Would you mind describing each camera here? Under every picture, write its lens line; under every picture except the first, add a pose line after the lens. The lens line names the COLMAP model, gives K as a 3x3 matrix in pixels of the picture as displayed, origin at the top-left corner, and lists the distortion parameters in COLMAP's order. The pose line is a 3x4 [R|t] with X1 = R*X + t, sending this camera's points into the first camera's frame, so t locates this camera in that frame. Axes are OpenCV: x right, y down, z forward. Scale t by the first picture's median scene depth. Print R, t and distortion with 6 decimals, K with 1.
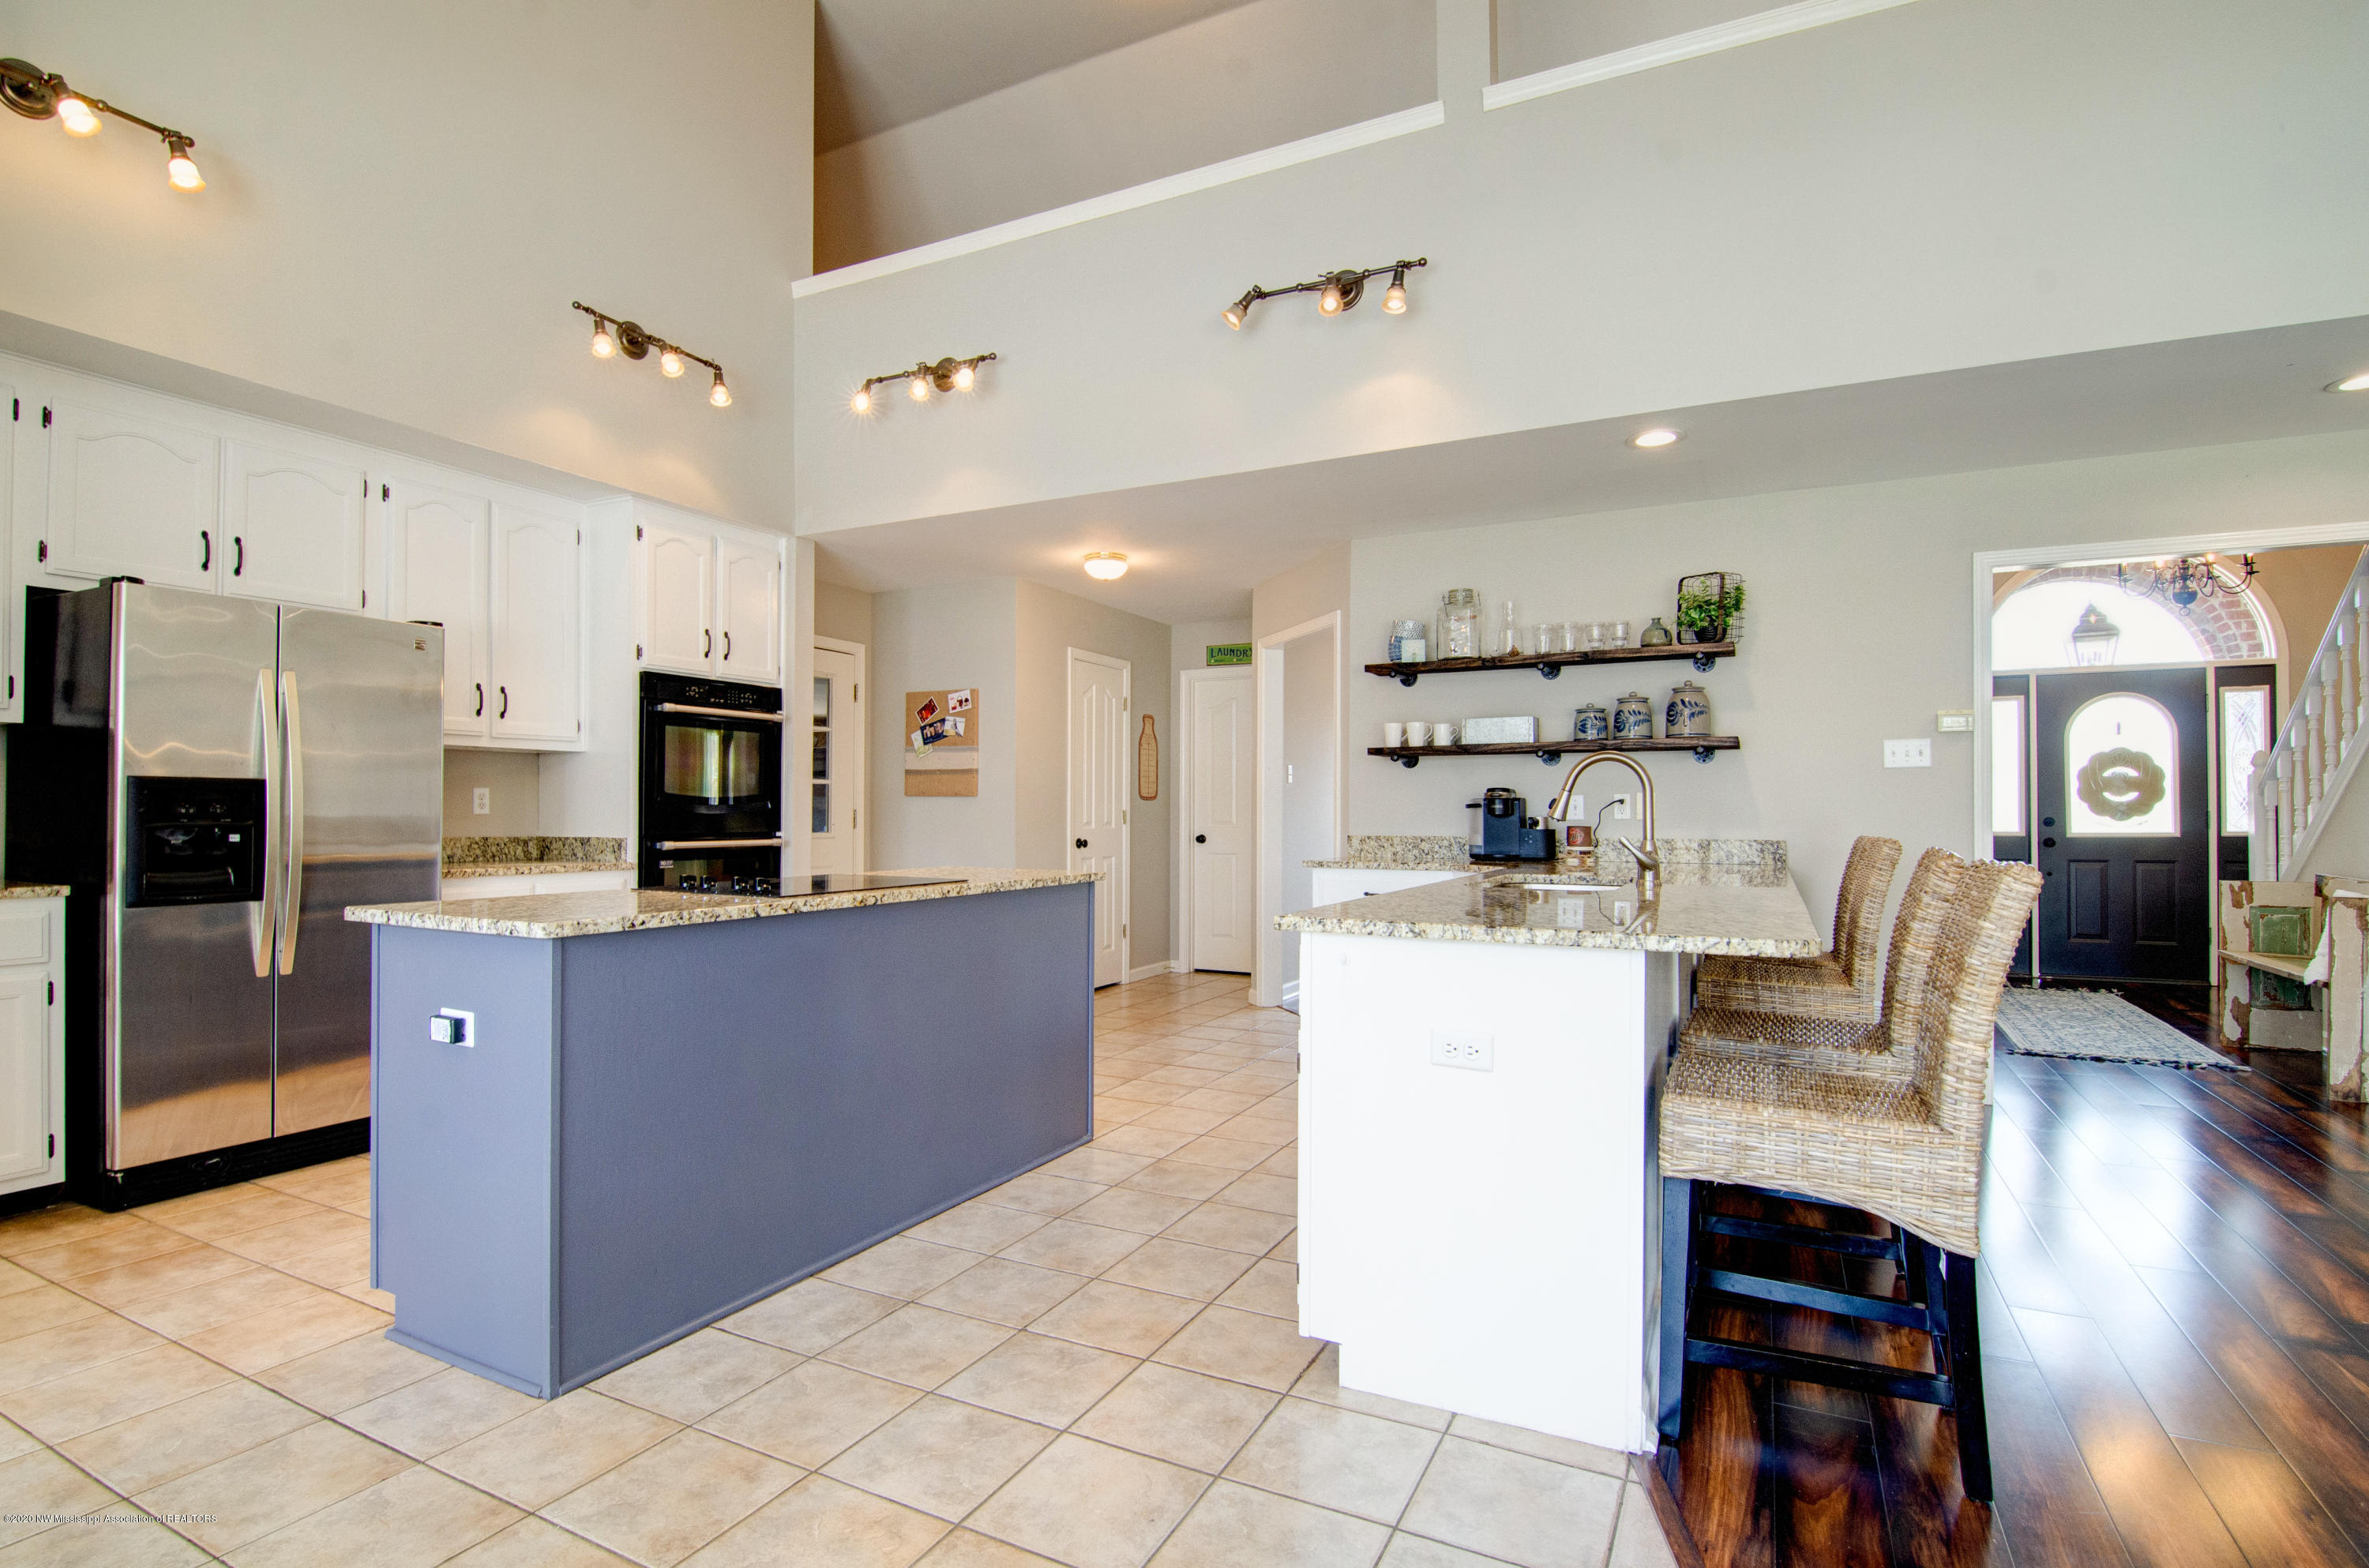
lens RADIAL K [[1149.7, 0, 1162.4], [0, 1149.7, 800.1], [0, 0, 1]] dist [-0.003540, -0.010977]
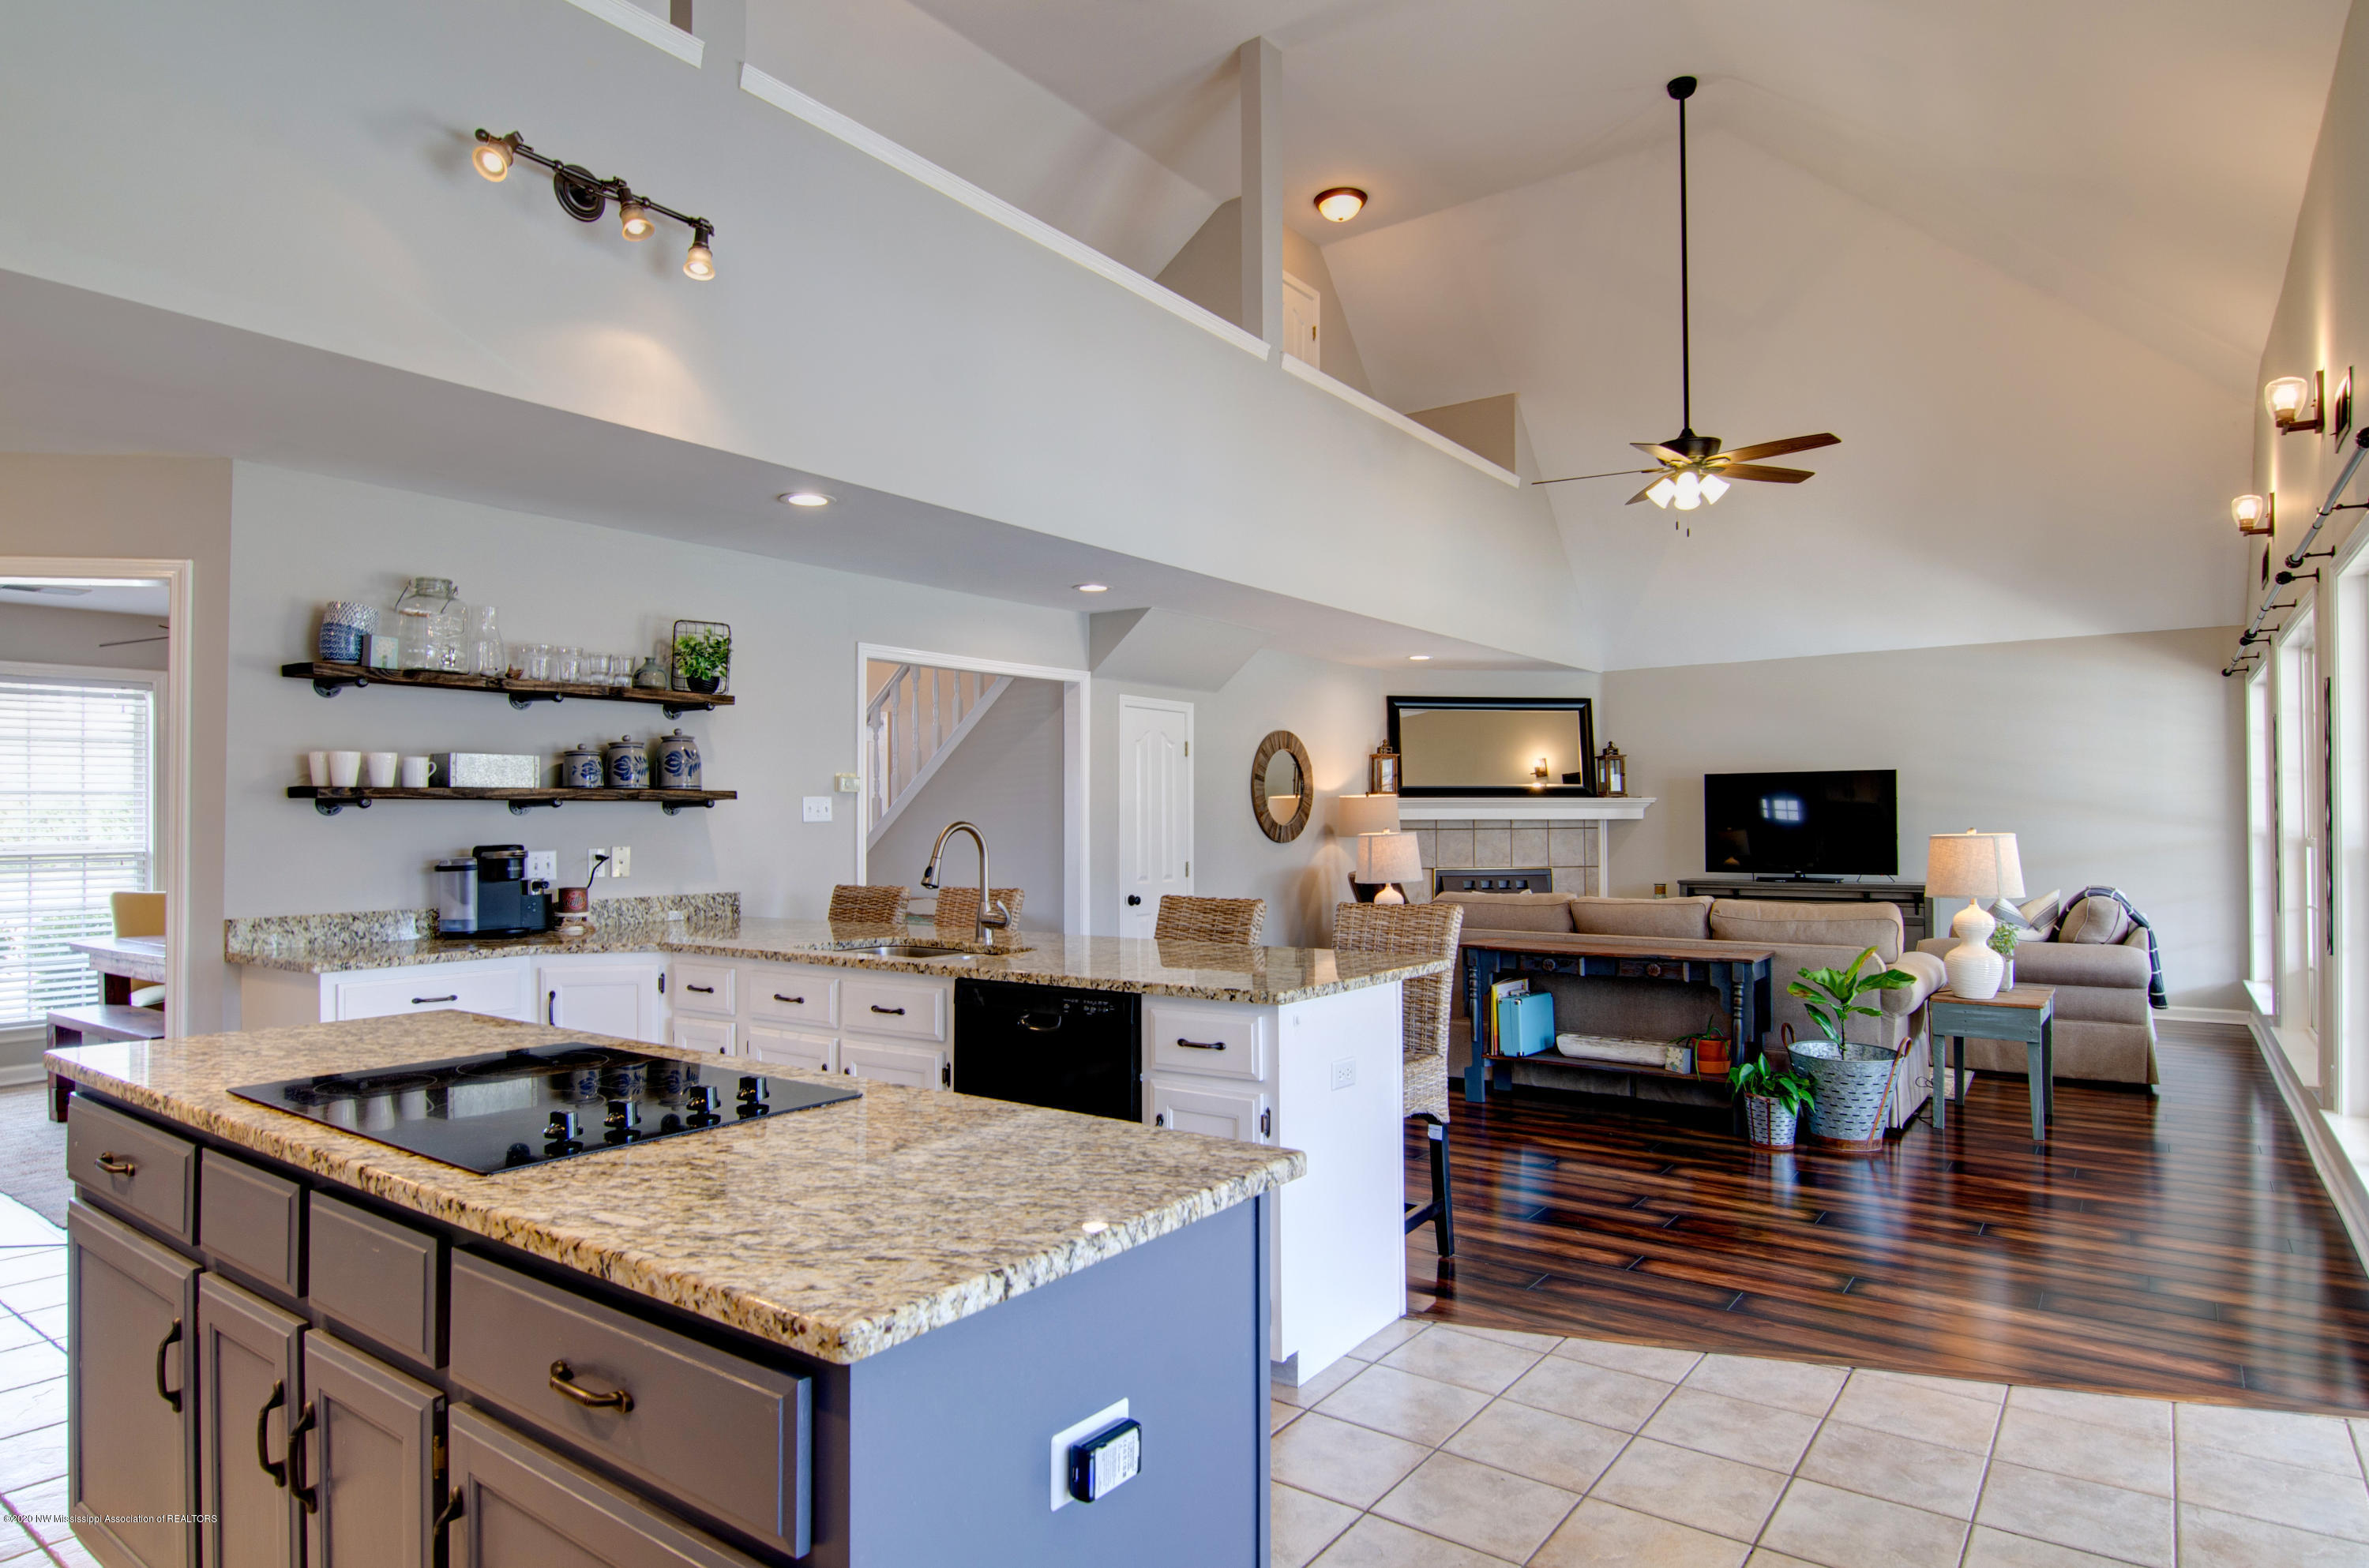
lens RADIAL K [[1322.8, 0, 1181.6], [0, 1322.8, 803.2], [0, 0, 1]] dist [-0.003473, -0.000568]
pose [[0.155922, 0.011791, 0.987699, -0.578444], [-0.003673, 0.999929, -0.011358, -0.033059], [-0.987763, -0.001857, 0.155954, 0.438894]]
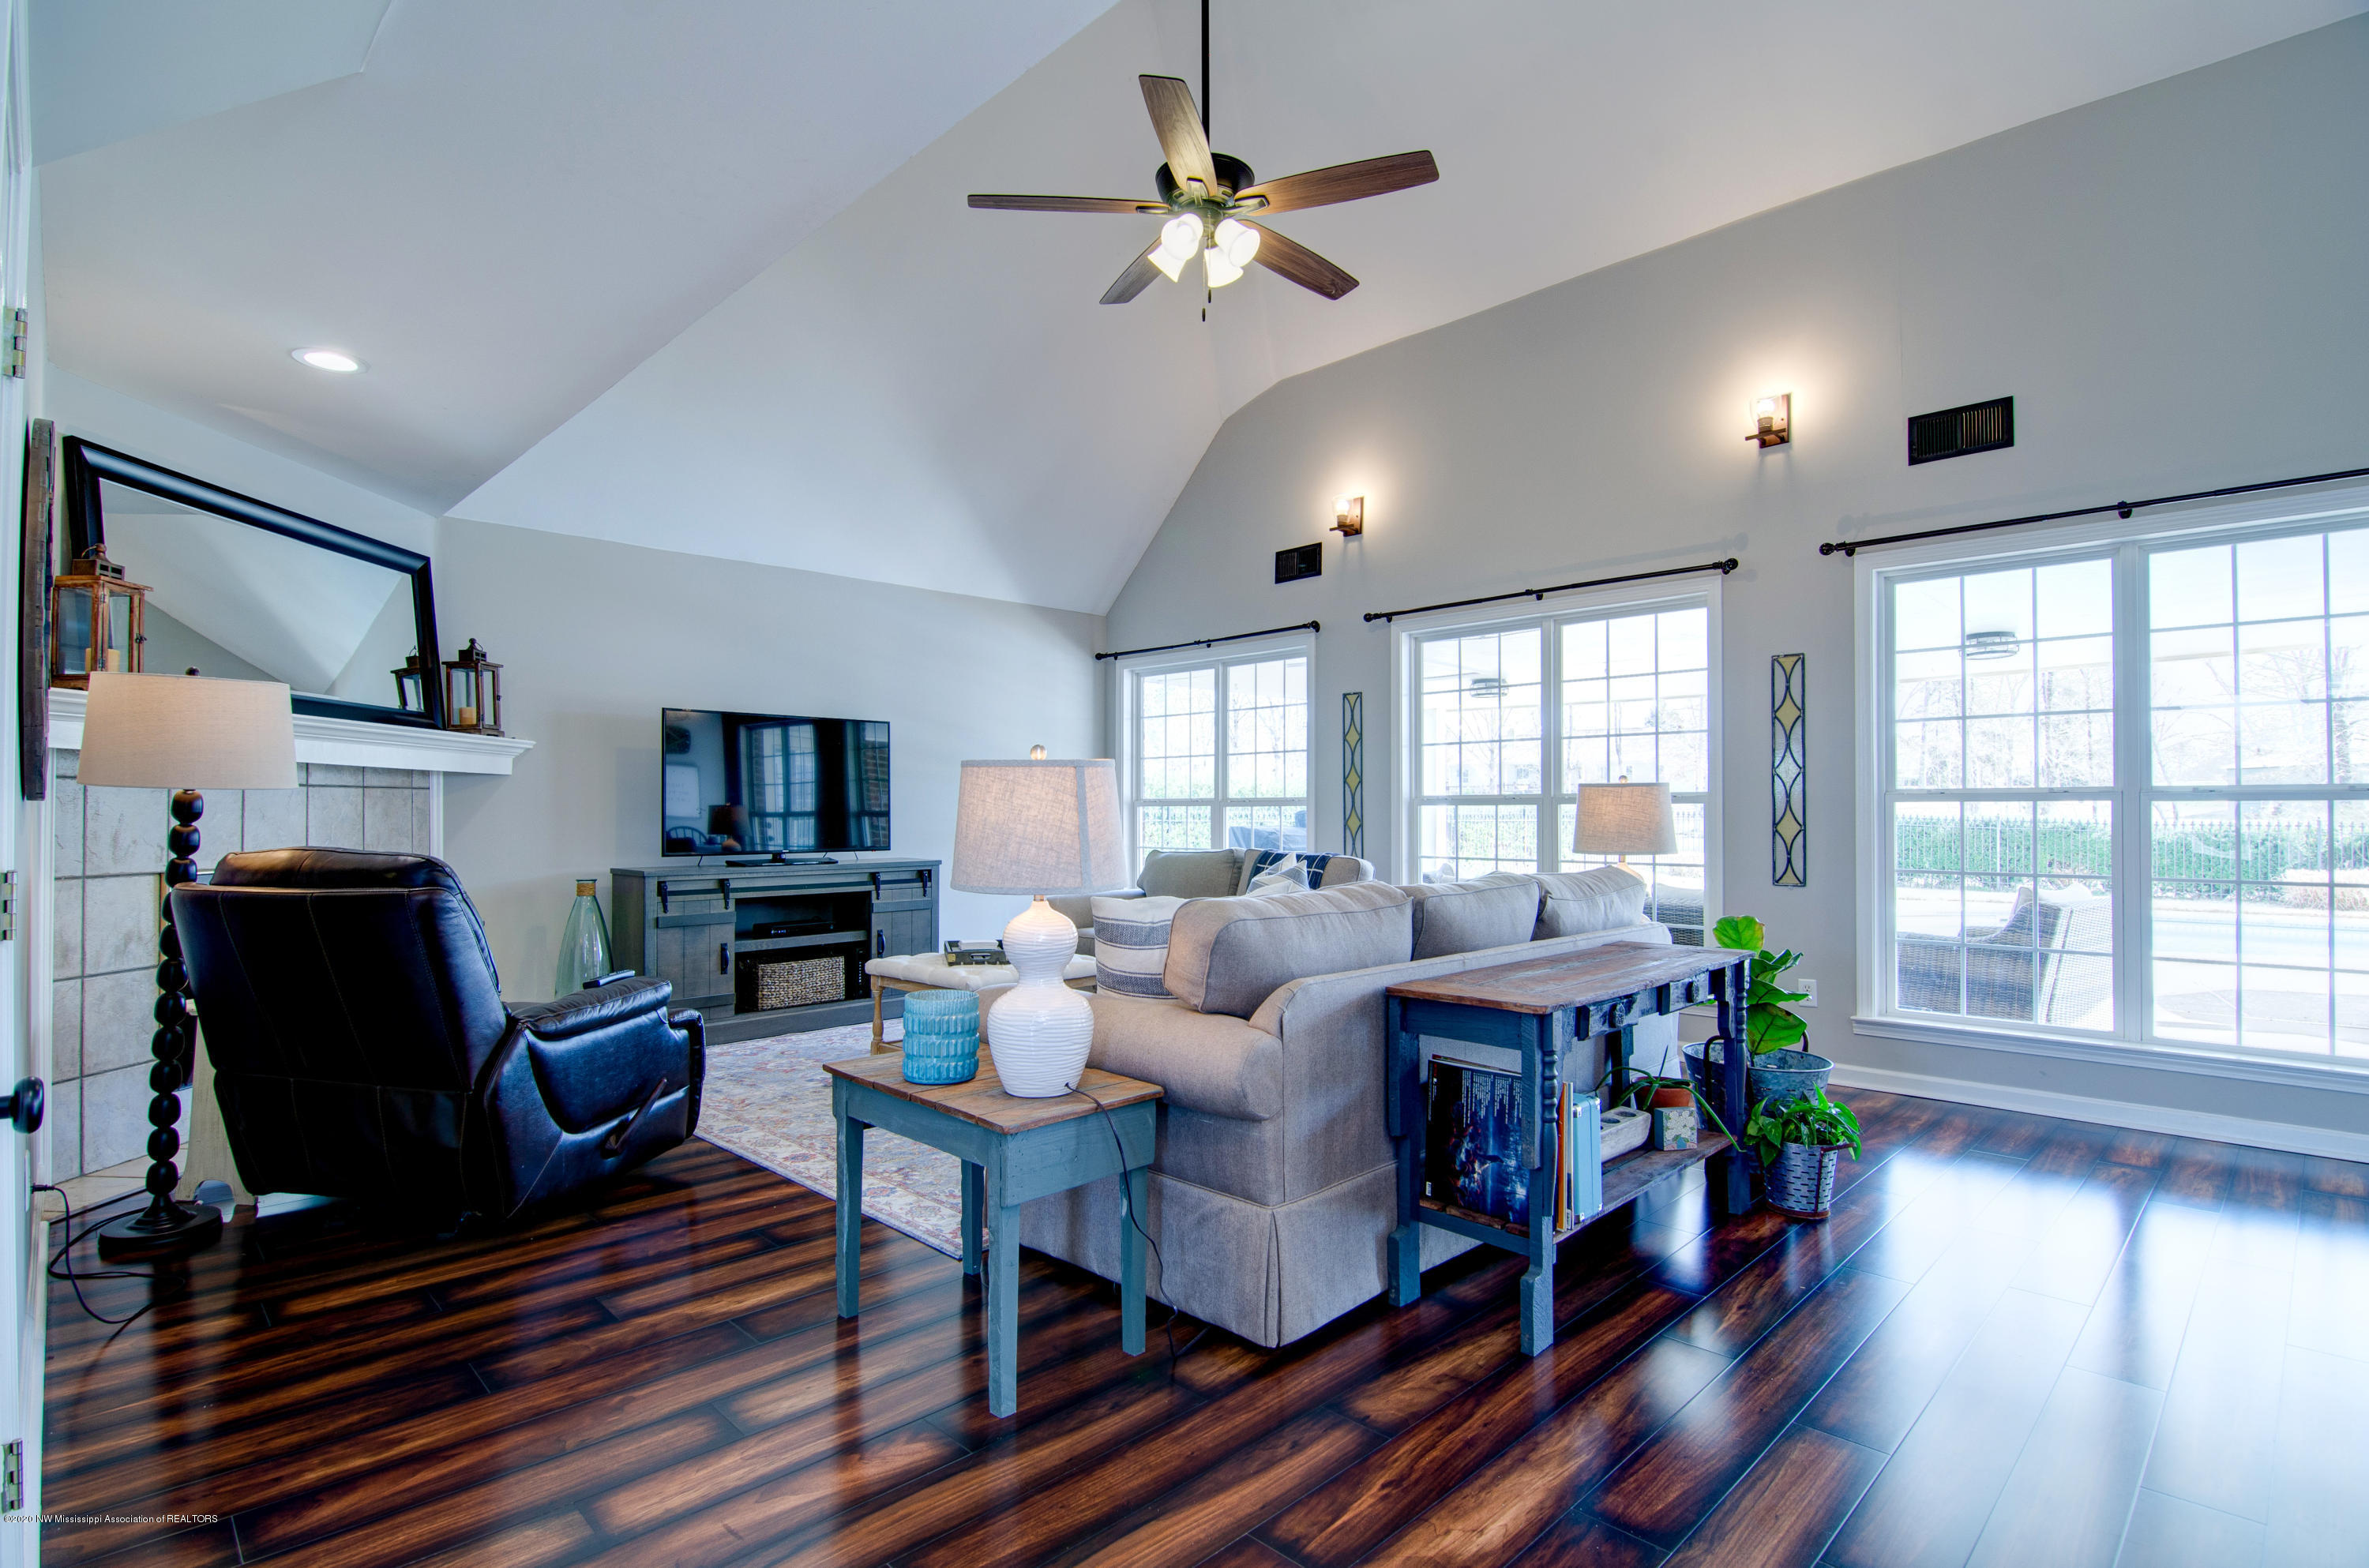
lens RADIAL K [[1149.7, 0, 1162.4], [0, 1149.7, 800.1], [0, 0, 1]] dist [-0.003540, -0.010977]
pose [[-0.950549, 0.001236, 0.310573, 0.801119], [-0.003834, 0.999869, -0.015713, 0.008515], [-0.310552, -0.016126, -0.950420, 0.941474]]
